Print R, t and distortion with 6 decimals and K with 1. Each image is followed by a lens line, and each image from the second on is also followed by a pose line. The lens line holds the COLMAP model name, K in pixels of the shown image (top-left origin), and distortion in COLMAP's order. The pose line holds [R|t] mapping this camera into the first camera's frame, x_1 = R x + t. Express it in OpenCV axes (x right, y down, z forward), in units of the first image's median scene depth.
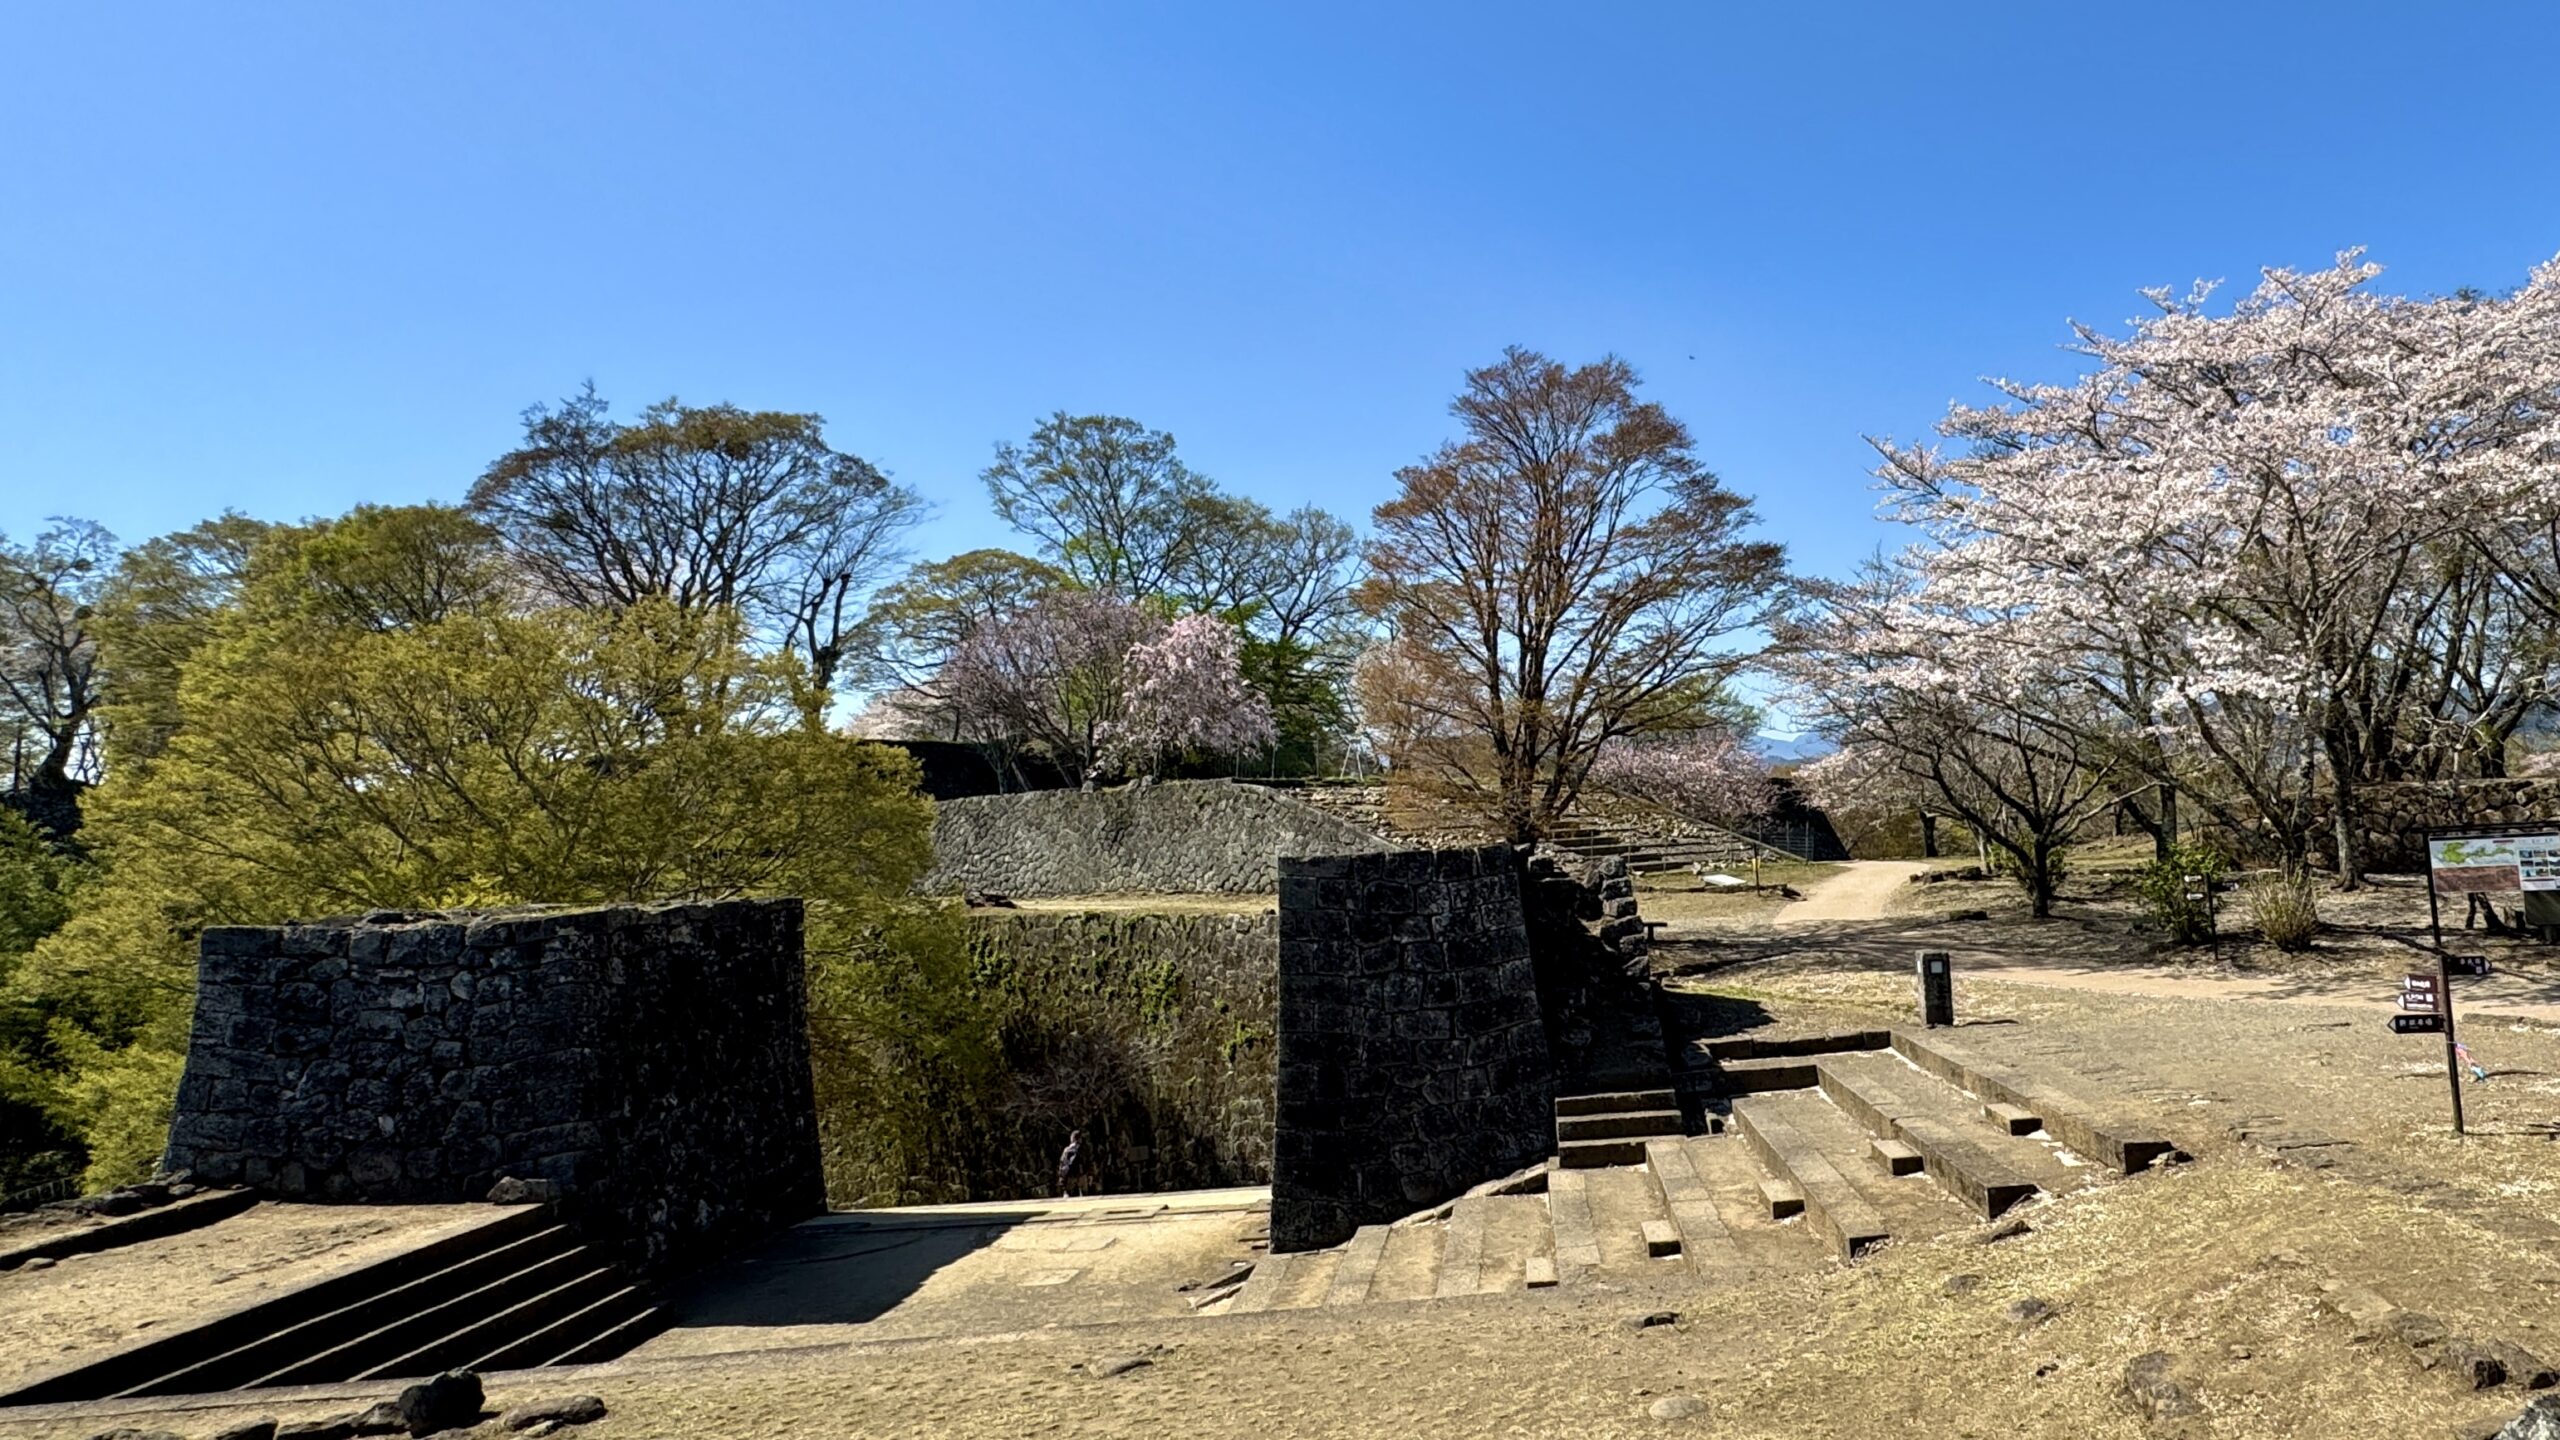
lens RADIAL K [[1655.1, 0, 1282.1], [0, 1655.1, 721.0], [0, 0, 1]] dist [-0.005832, -0.000405]
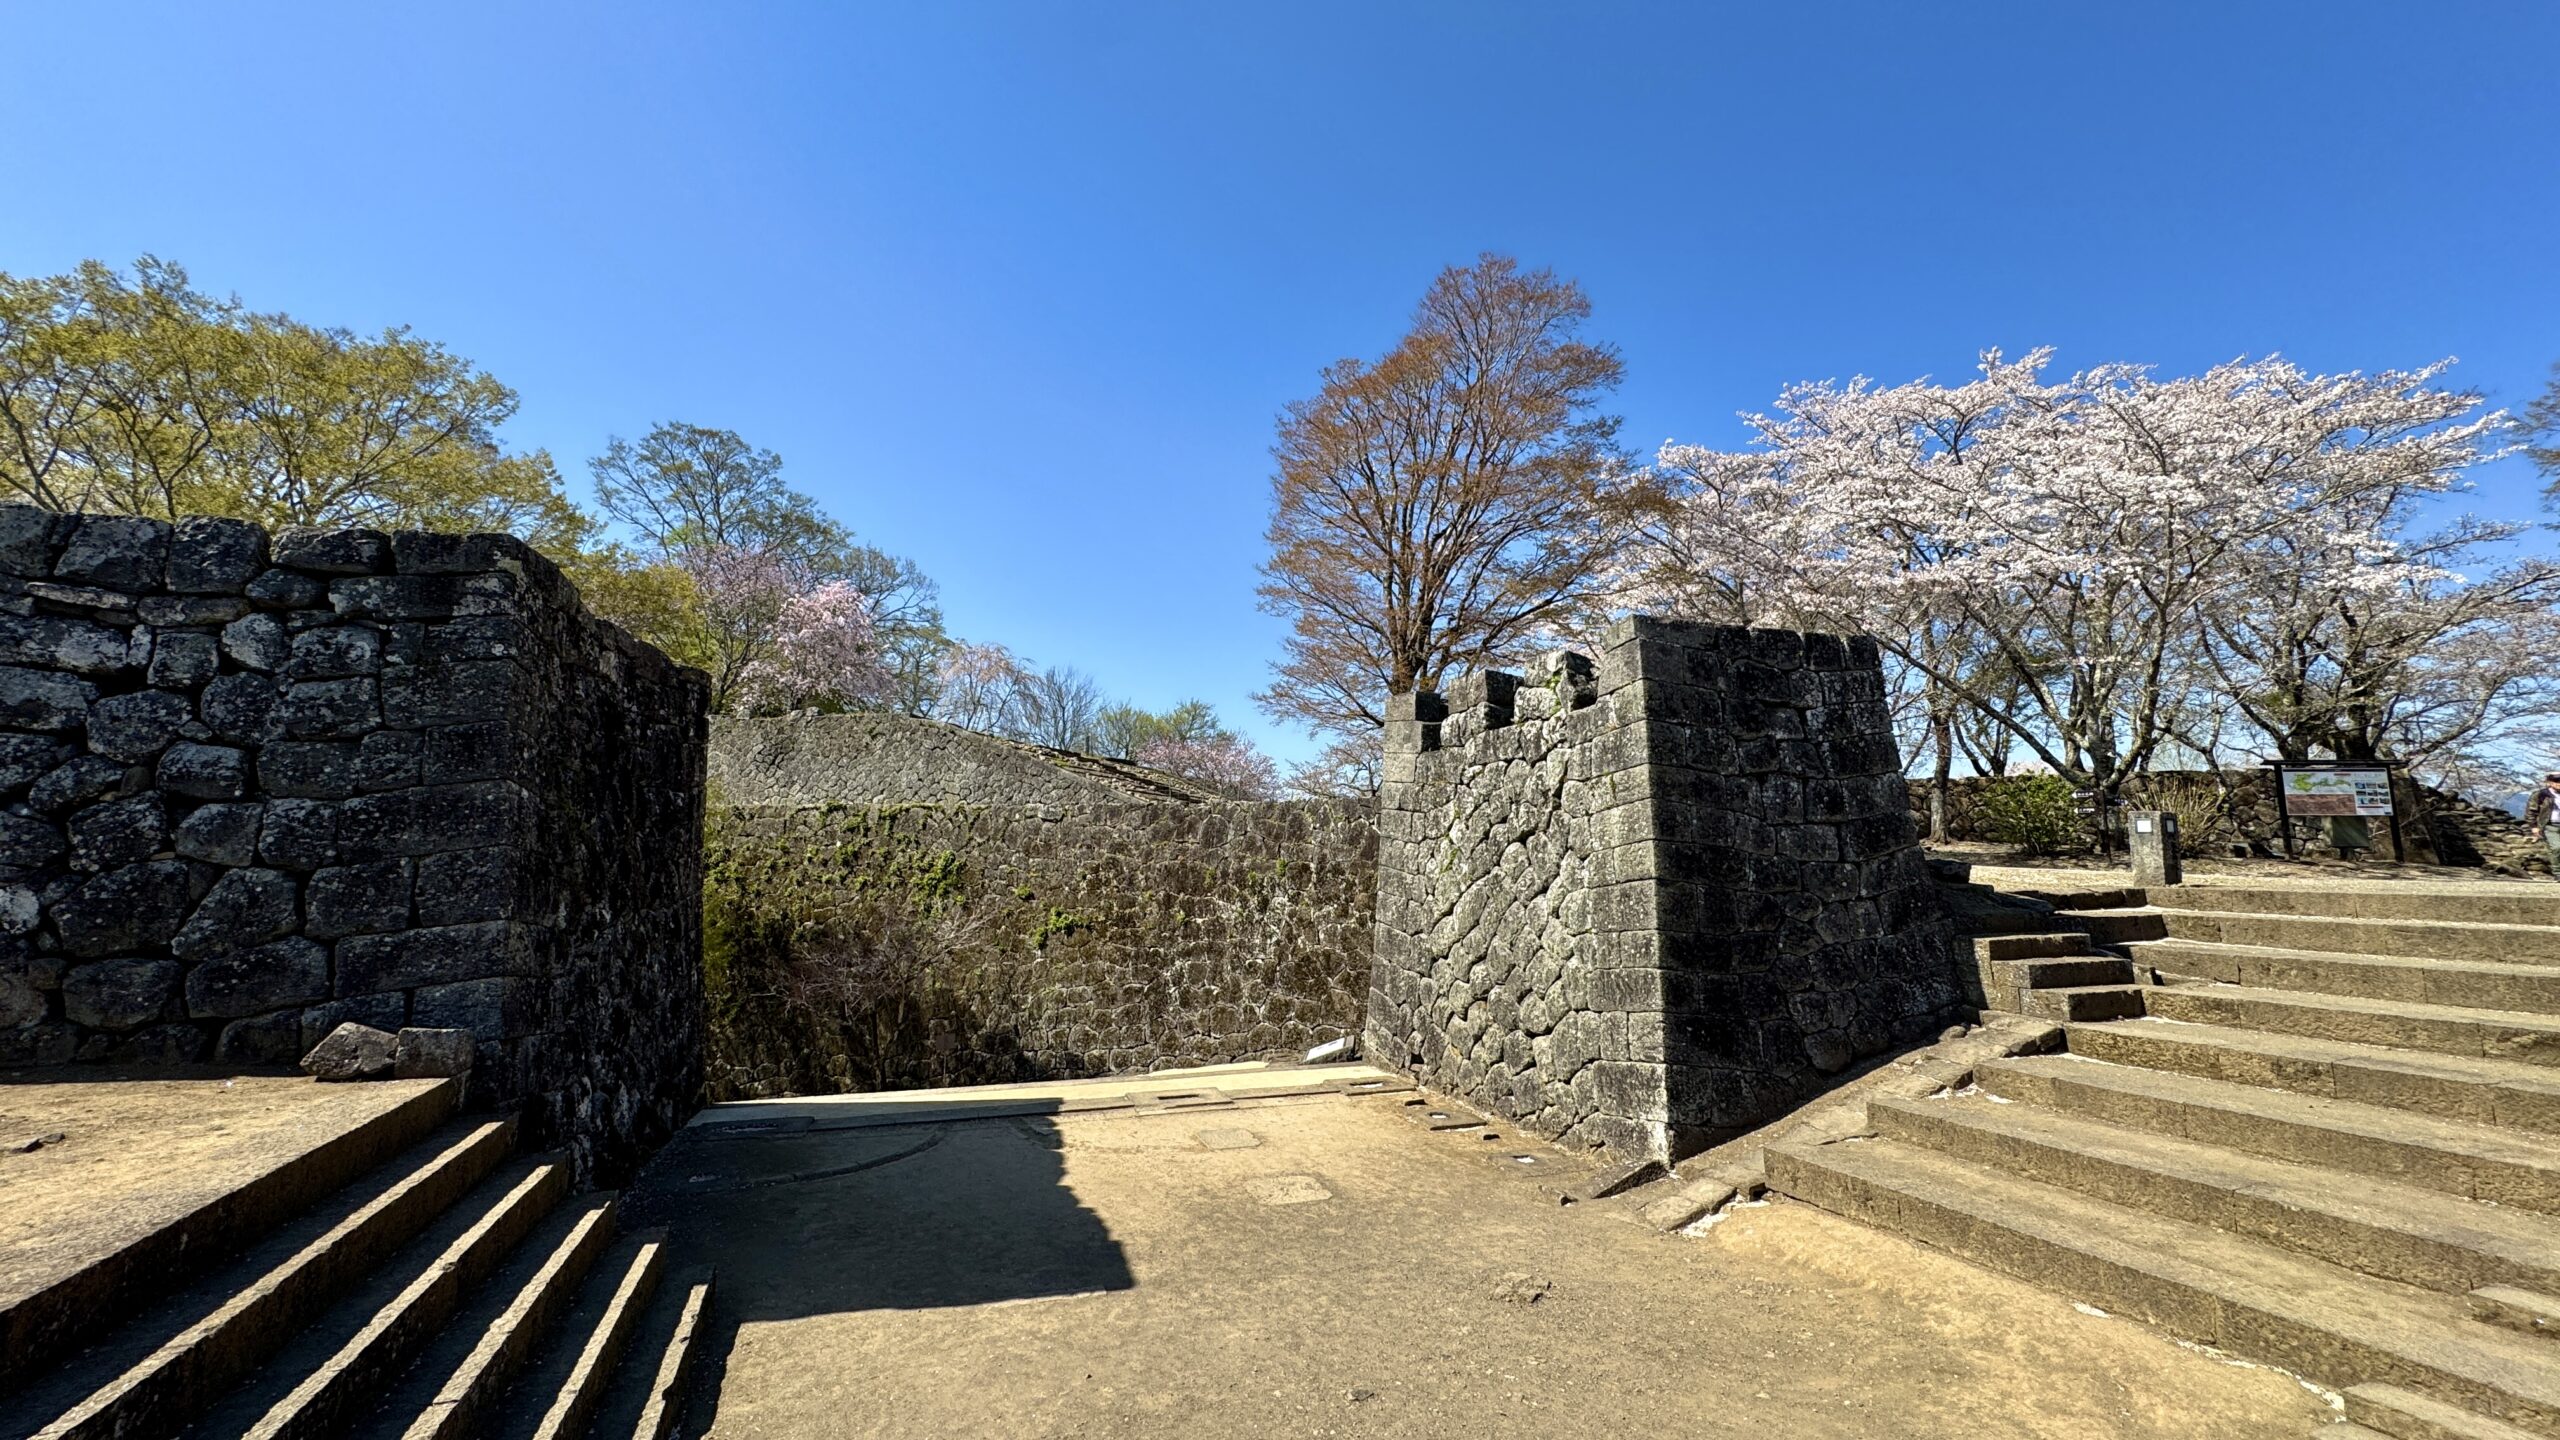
lens RADIAL K [[1183.7, 0, 1278.6], [0, 1183.7, 716.0], [0, 0, 1]] dist [-0.004038, 0.000286]
pose [[0.915288, 0.113673, 0.386427, -0.347812], [-0.100796, 0.993468, -0.053499, 0.170295], [-0.389984, 0.010017, 0.920767, 0.552812]]
